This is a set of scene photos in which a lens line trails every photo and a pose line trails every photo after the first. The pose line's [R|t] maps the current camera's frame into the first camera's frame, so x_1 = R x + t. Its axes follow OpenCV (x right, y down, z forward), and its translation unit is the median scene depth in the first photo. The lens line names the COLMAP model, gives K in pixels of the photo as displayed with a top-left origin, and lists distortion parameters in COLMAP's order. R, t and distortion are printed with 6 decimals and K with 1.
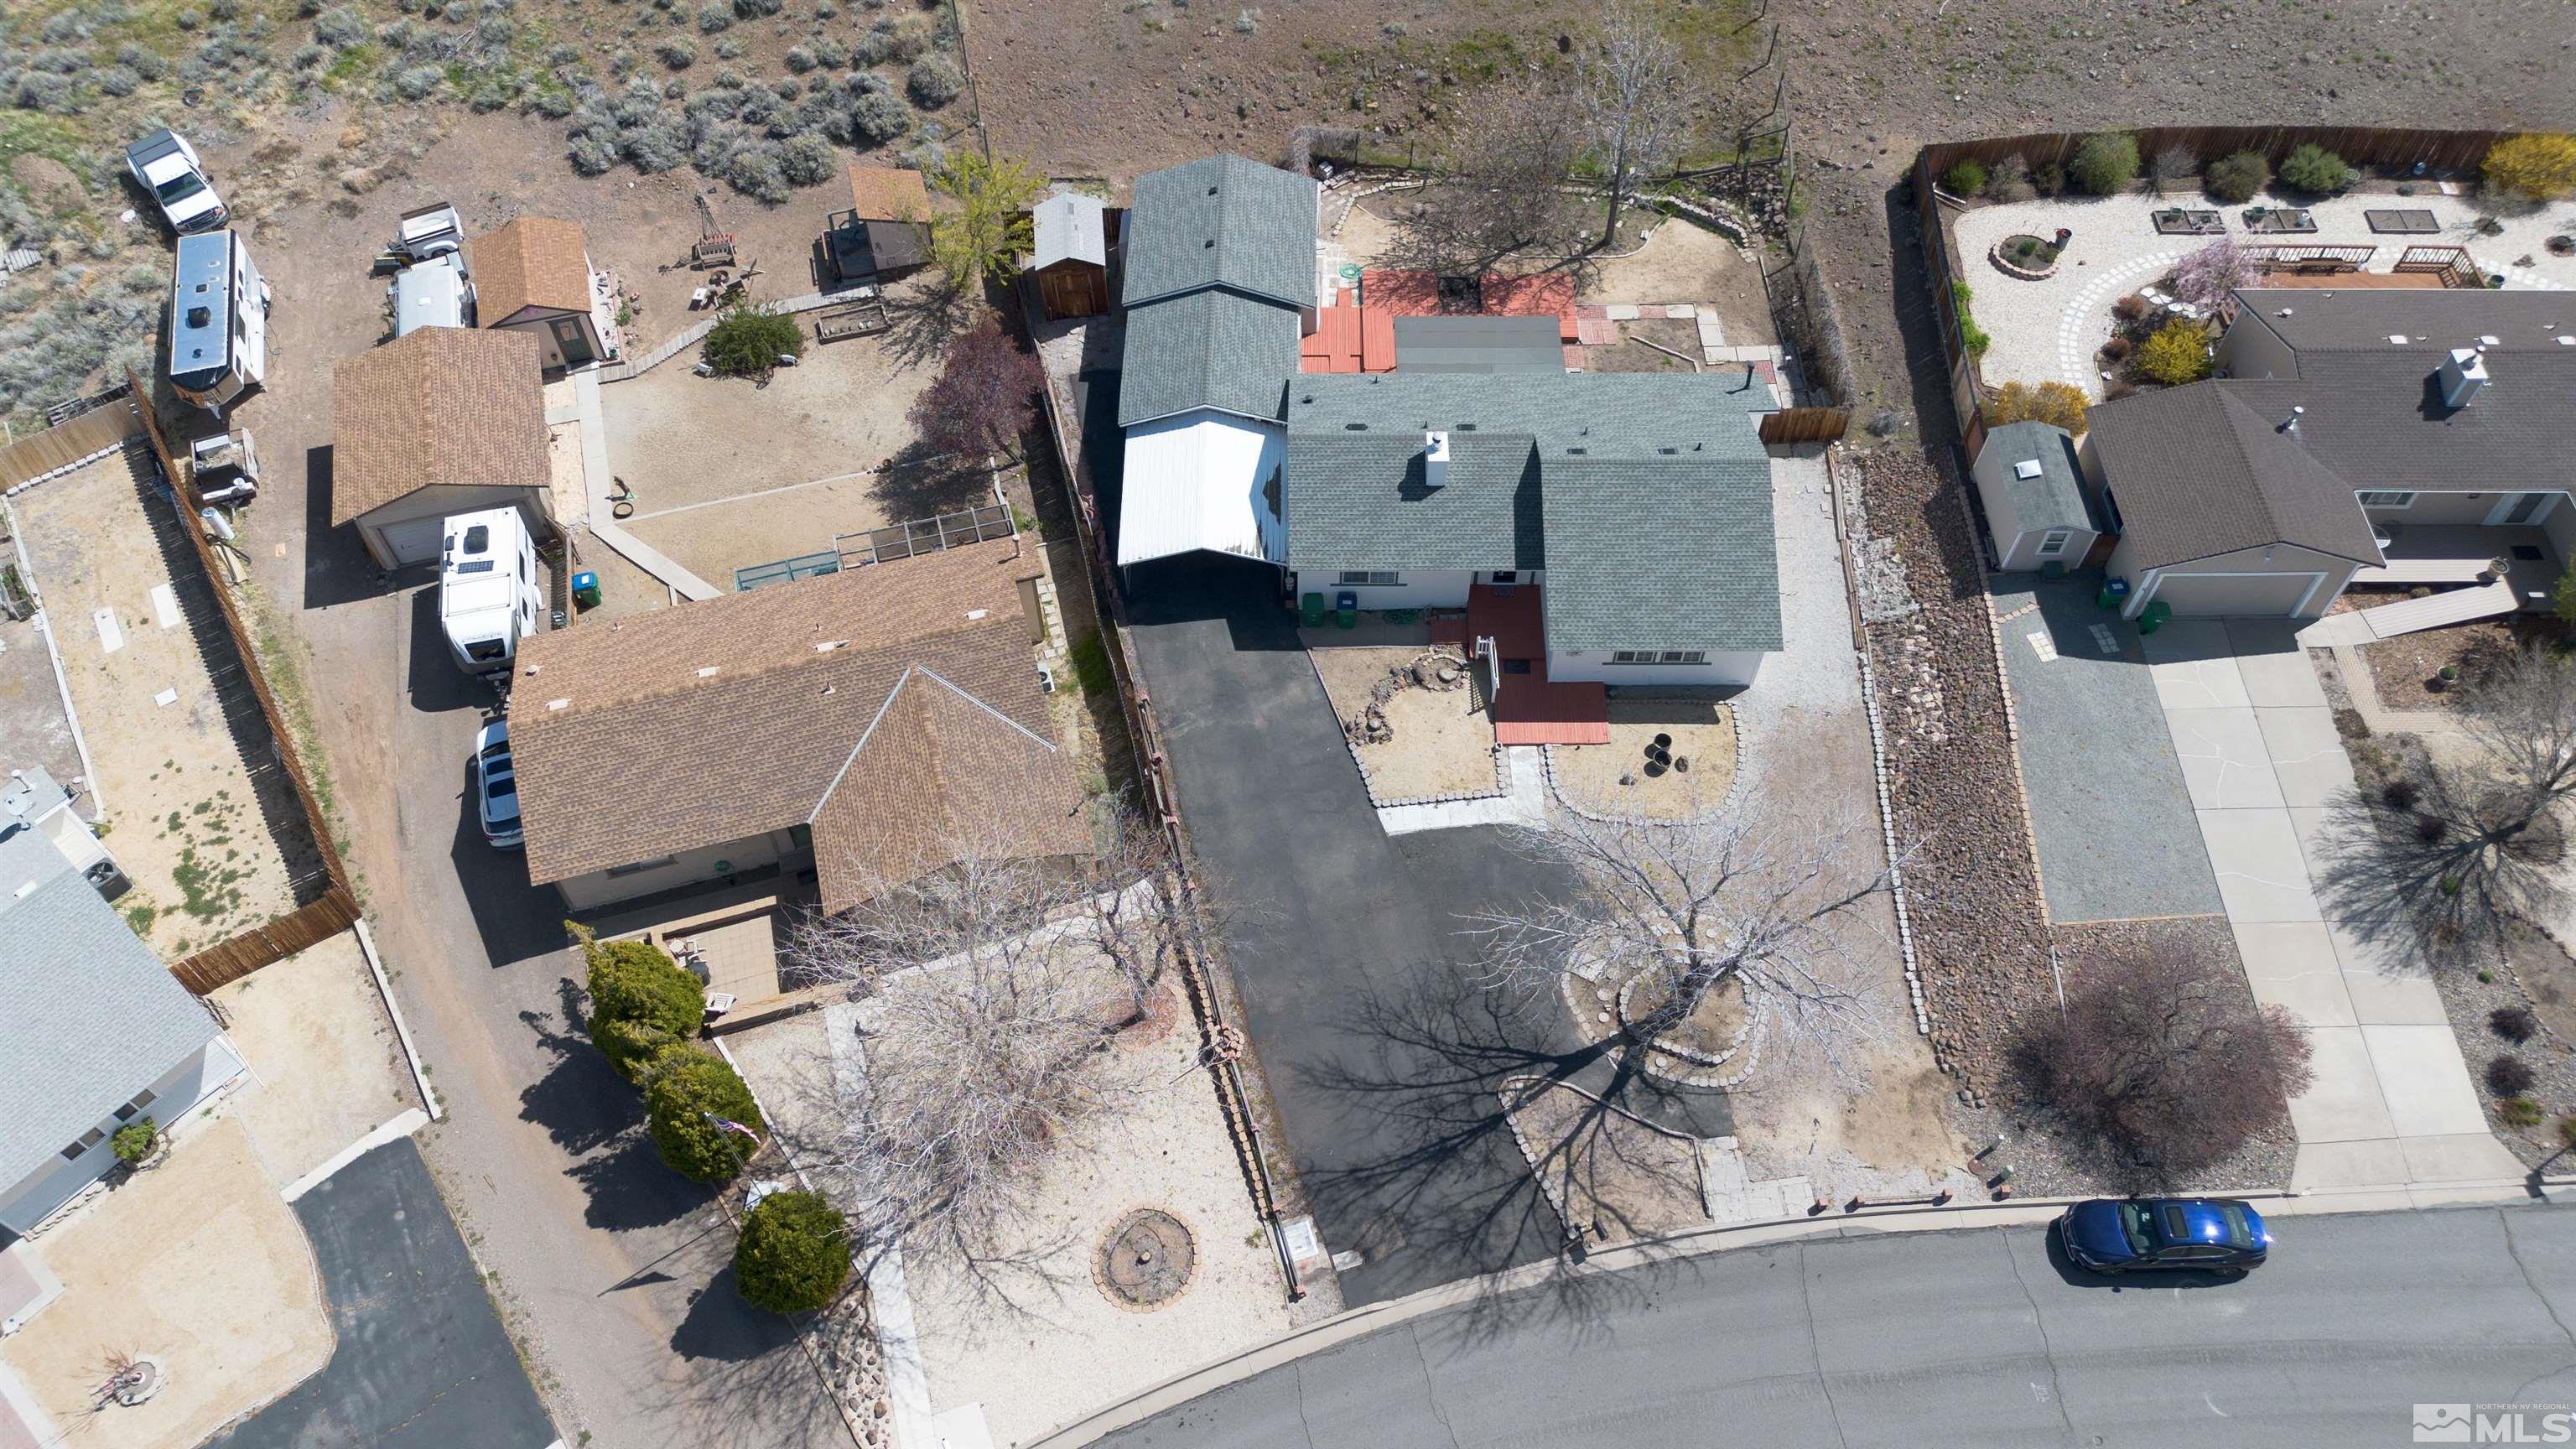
lens RADIAL K [[1833.9, 0, 1288.0], [0, 1833.9, 724.5], [0, 0, 1]] dist [0.077655, -0.080090]
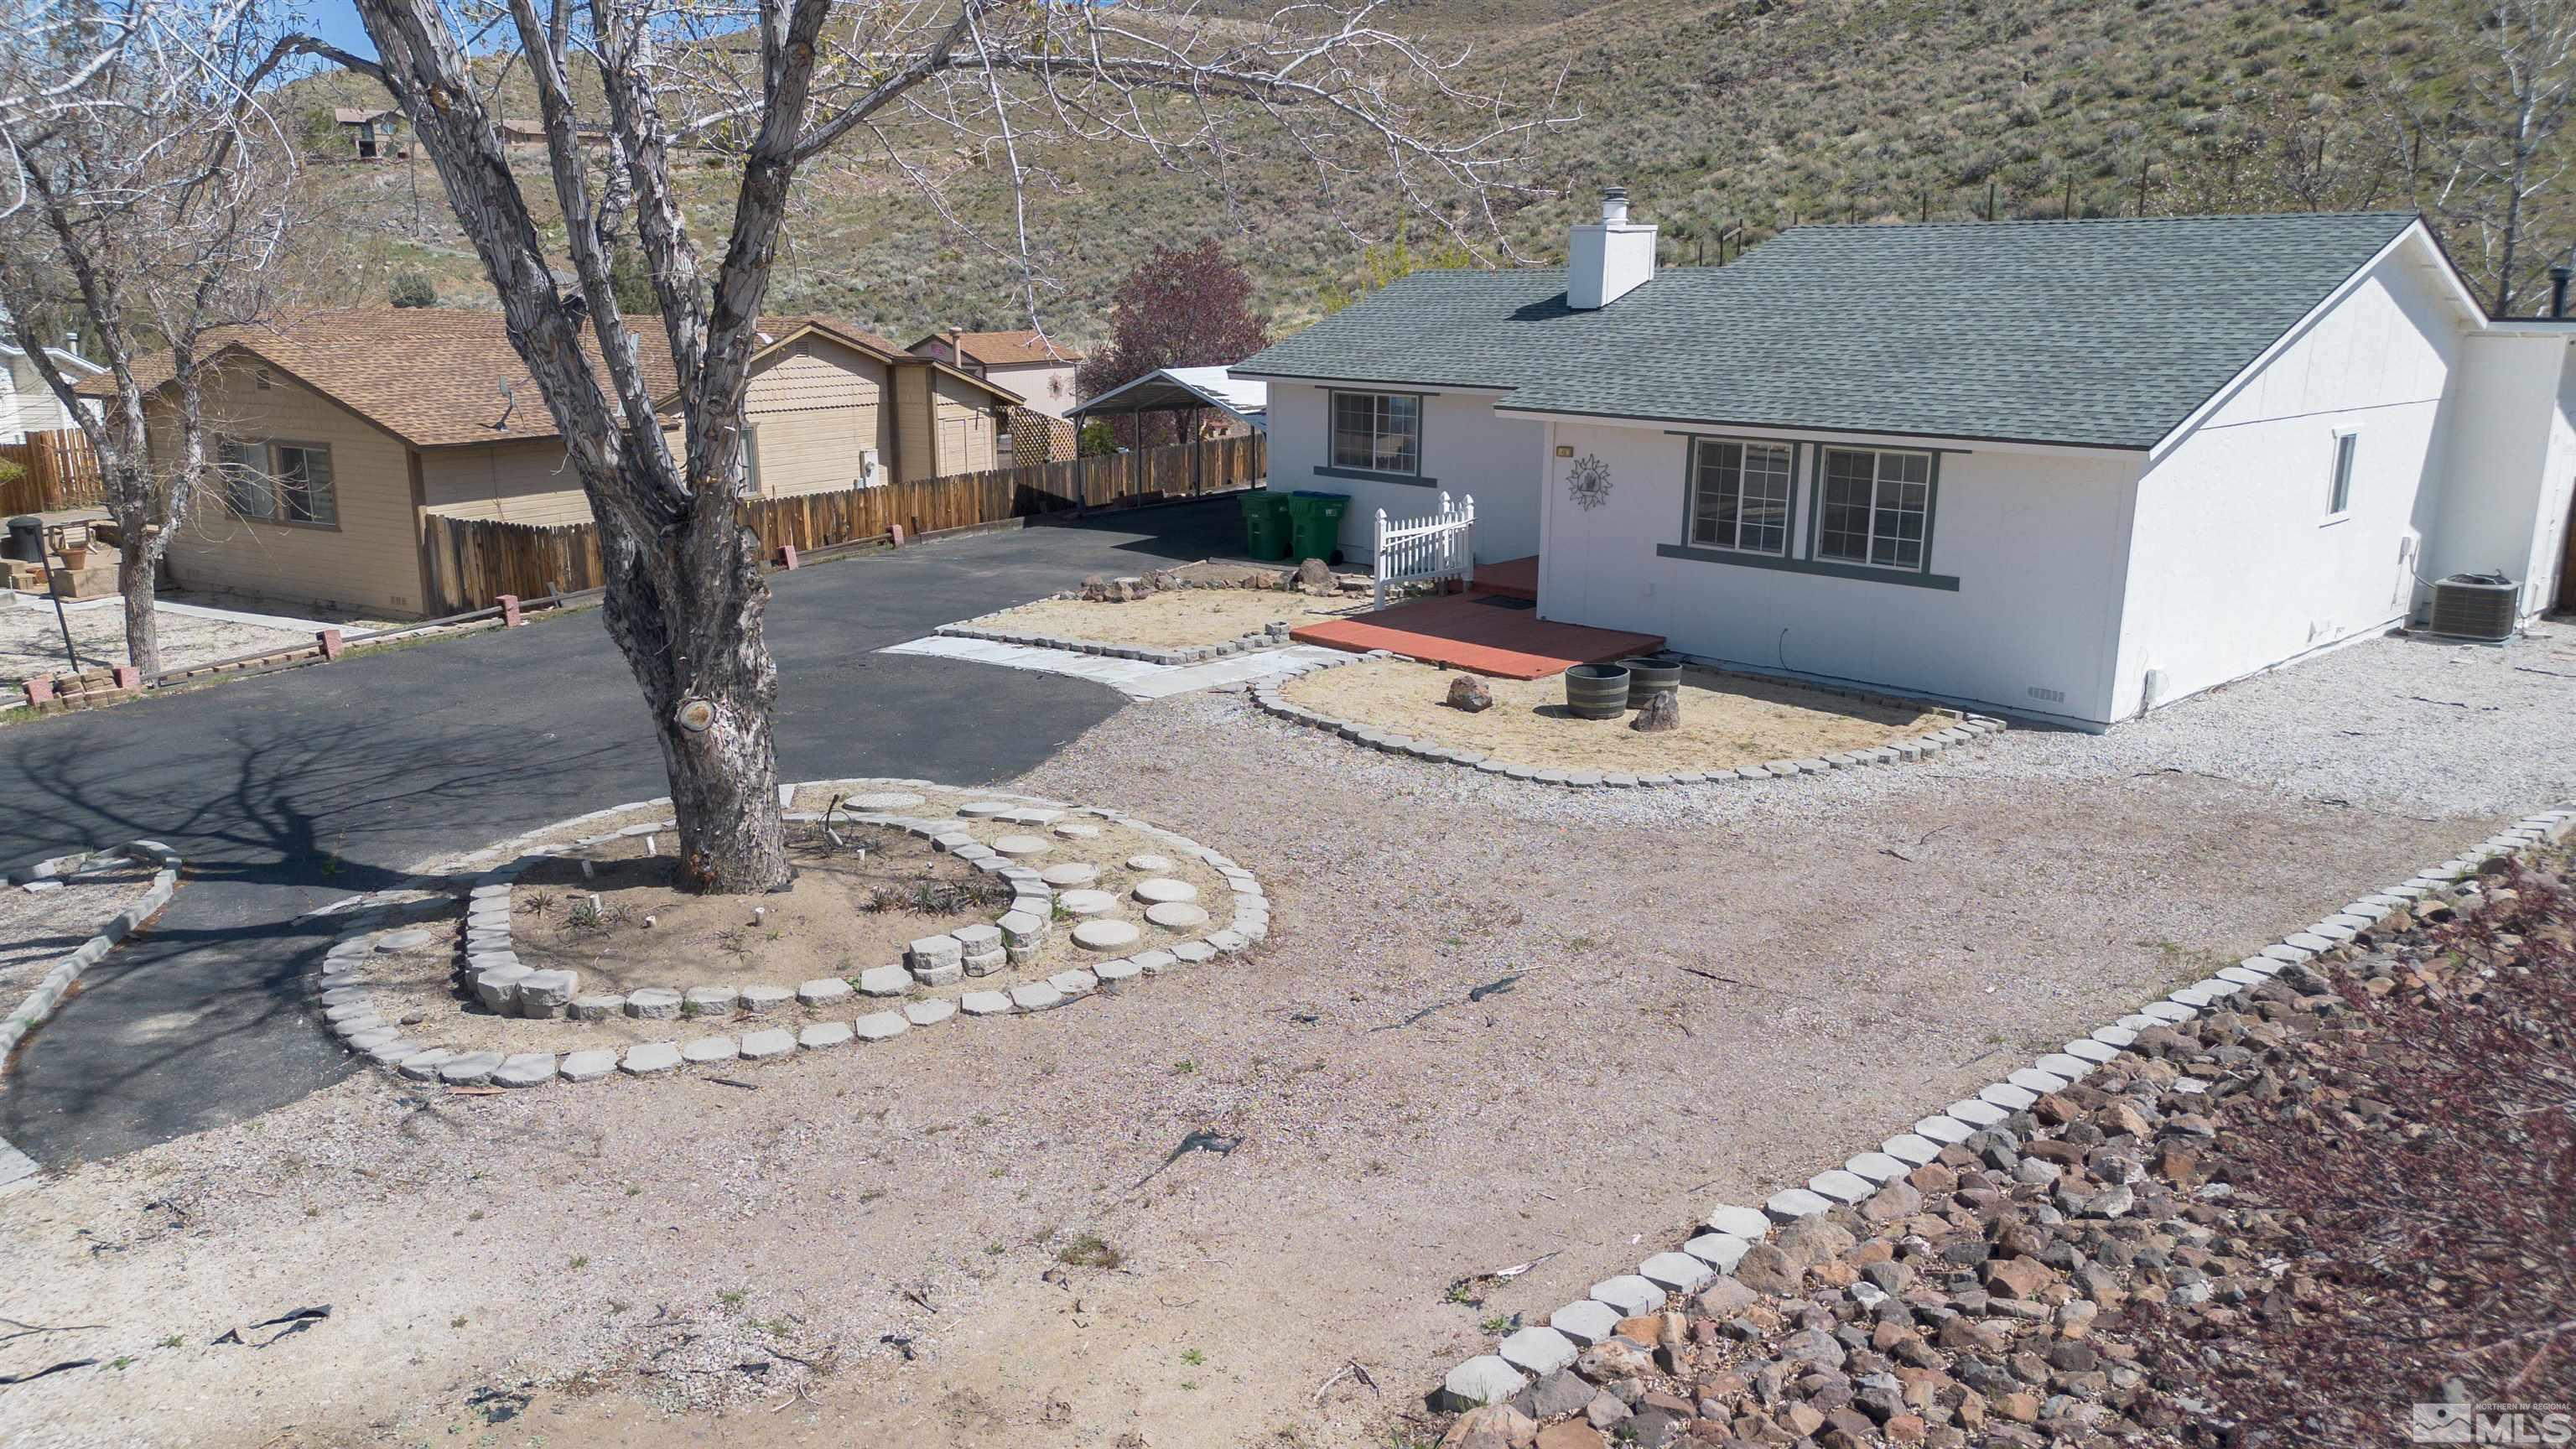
lens RADIAL K [[1833.9, 0, 1288.0], [0, 1833.9, 724.5], [0, 0, 1]] dist [0.077655, -0.080090]
pose [[0.688494, 0.165423, -0.706124, 0.366739], [-0.589983, 0.693989, -0.412673, 0.170145], [0.421777, 0.700724, 0.575404, 0.789059]]
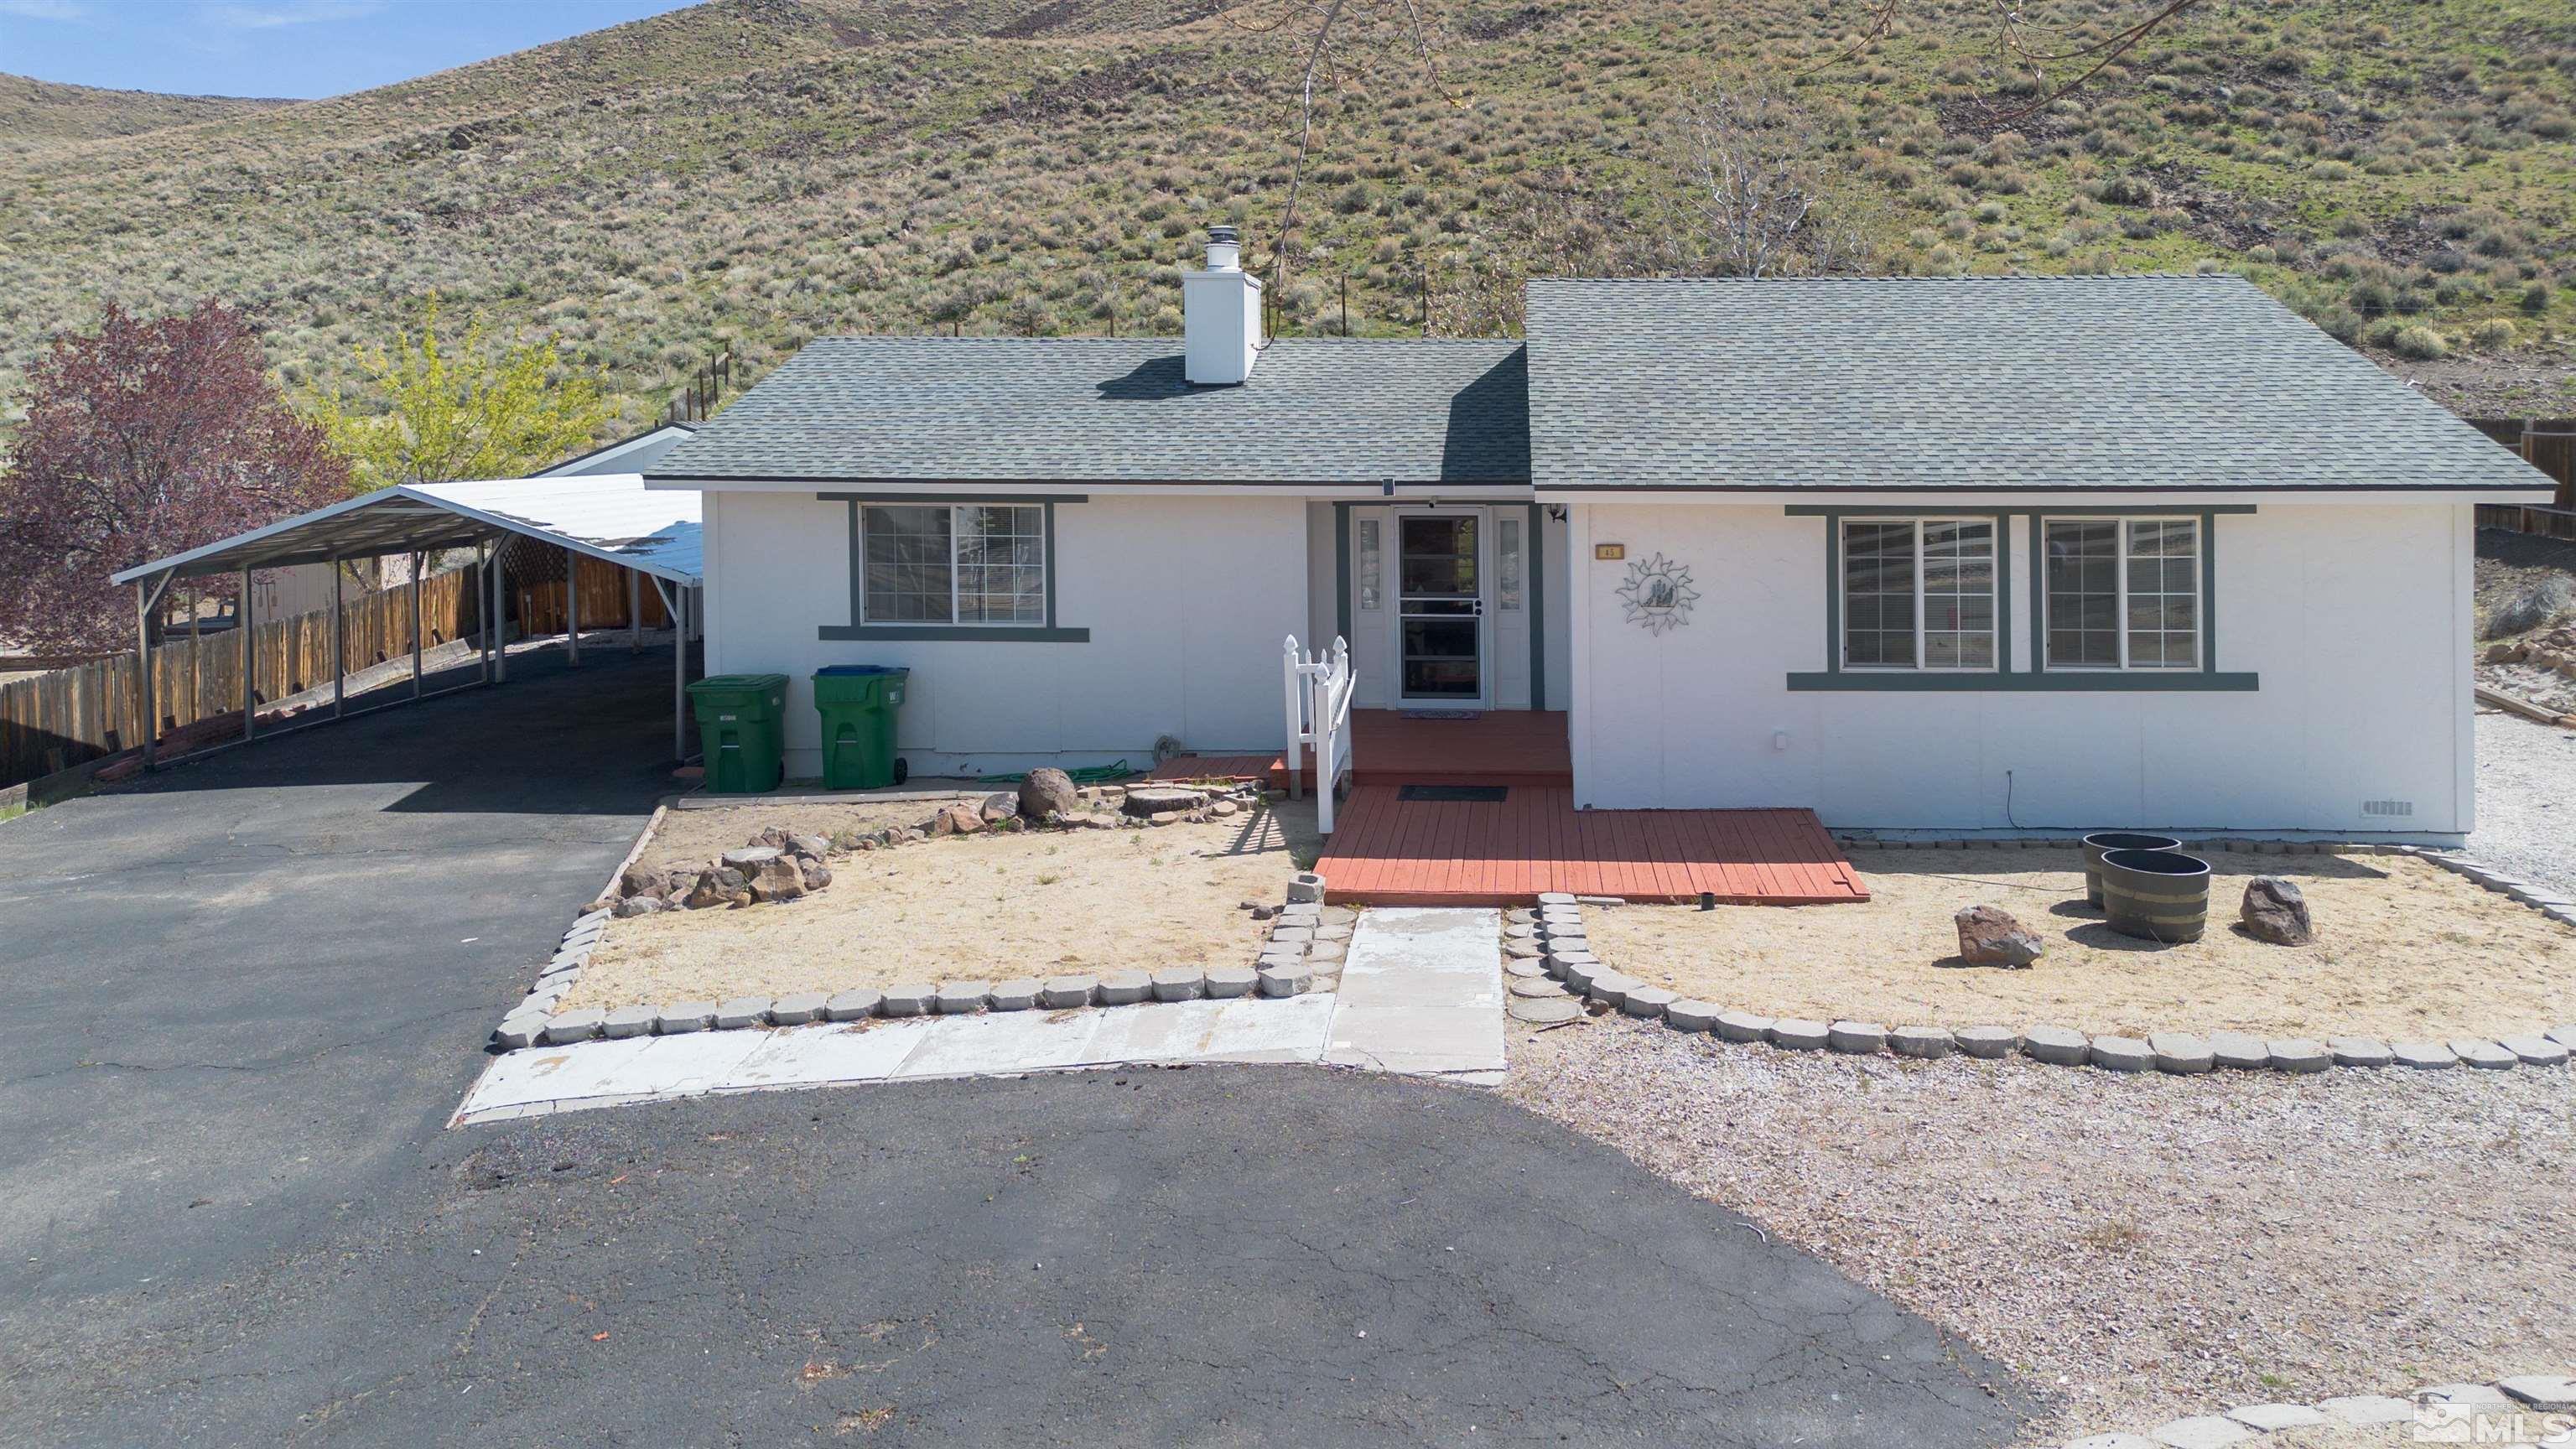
lens RADIAL K [[1855.5, 0, 1405.9], [0, 1855.5, 457.4], [0, 0, 1]] dist [0.049483, -0.094565]
pose [[0.999015, -0.007705, -0.043697, 0.130861], [-0.031086, 0.581186, -0.813176, 0.144456], [0.031661, 0.813734, 0.580375, 0.828763]]
